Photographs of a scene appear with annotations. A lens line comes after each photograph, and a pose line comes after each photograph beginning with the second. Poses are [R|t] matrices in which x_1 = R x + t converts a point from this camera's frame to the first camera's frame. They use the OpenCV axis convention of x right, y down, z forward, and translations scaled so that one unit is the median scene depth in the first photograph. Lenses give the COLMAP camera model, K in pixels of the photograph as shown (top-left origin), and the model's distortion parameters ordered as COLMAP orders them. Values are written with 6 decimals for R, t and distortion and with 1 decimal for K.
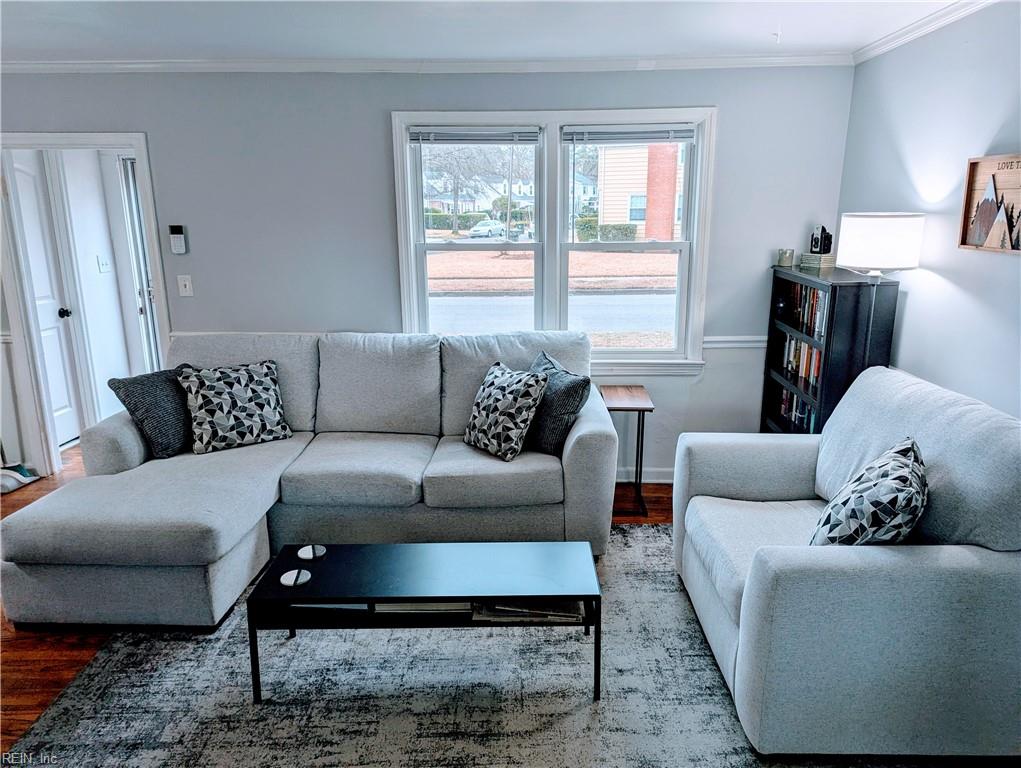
lens RADIAL K [[721.3, 0, 514.8], [0, 721.3, 376.1], [0, 0, 1]] dist [0.066613, -0.049163]
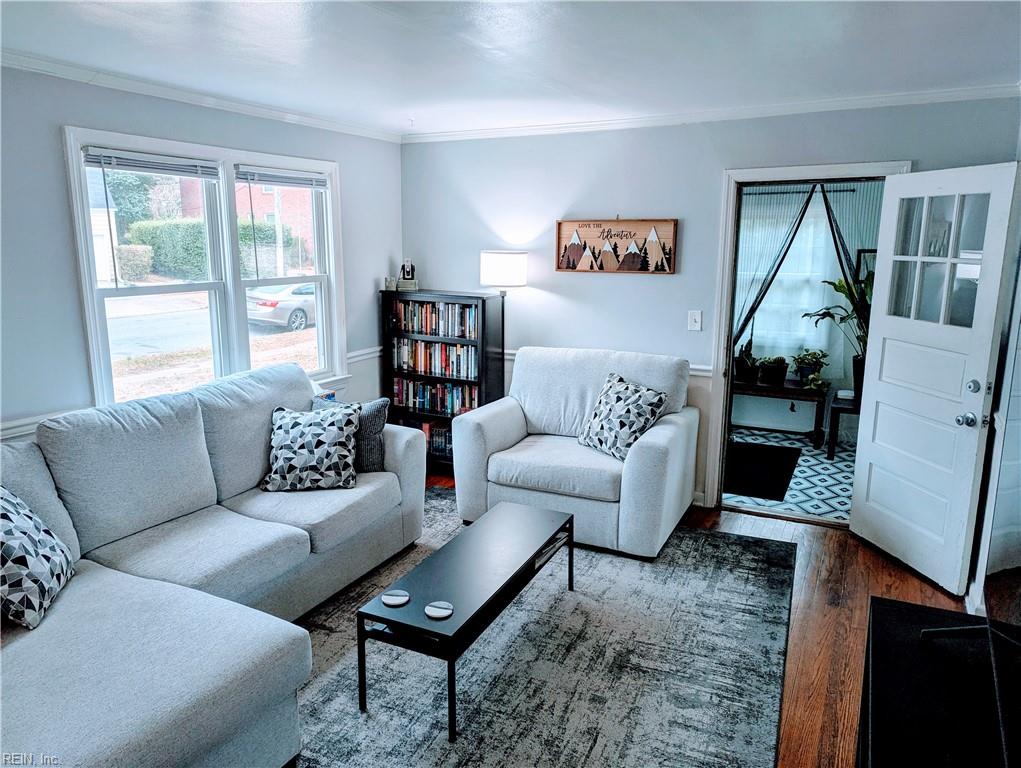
lens RADIAL K [[721.3, 0, 514.8], [0, 721.3, 376.1], [0, 0, 1]] dist [0.066613, -0.049163]
pose [[0.419804, -0.166150, 0.892278, -0.812848], [0.201727, 0.975592, 0.086754, -0.080381], [-0.884913, 0.143577, 0.443074, 0.295249]]
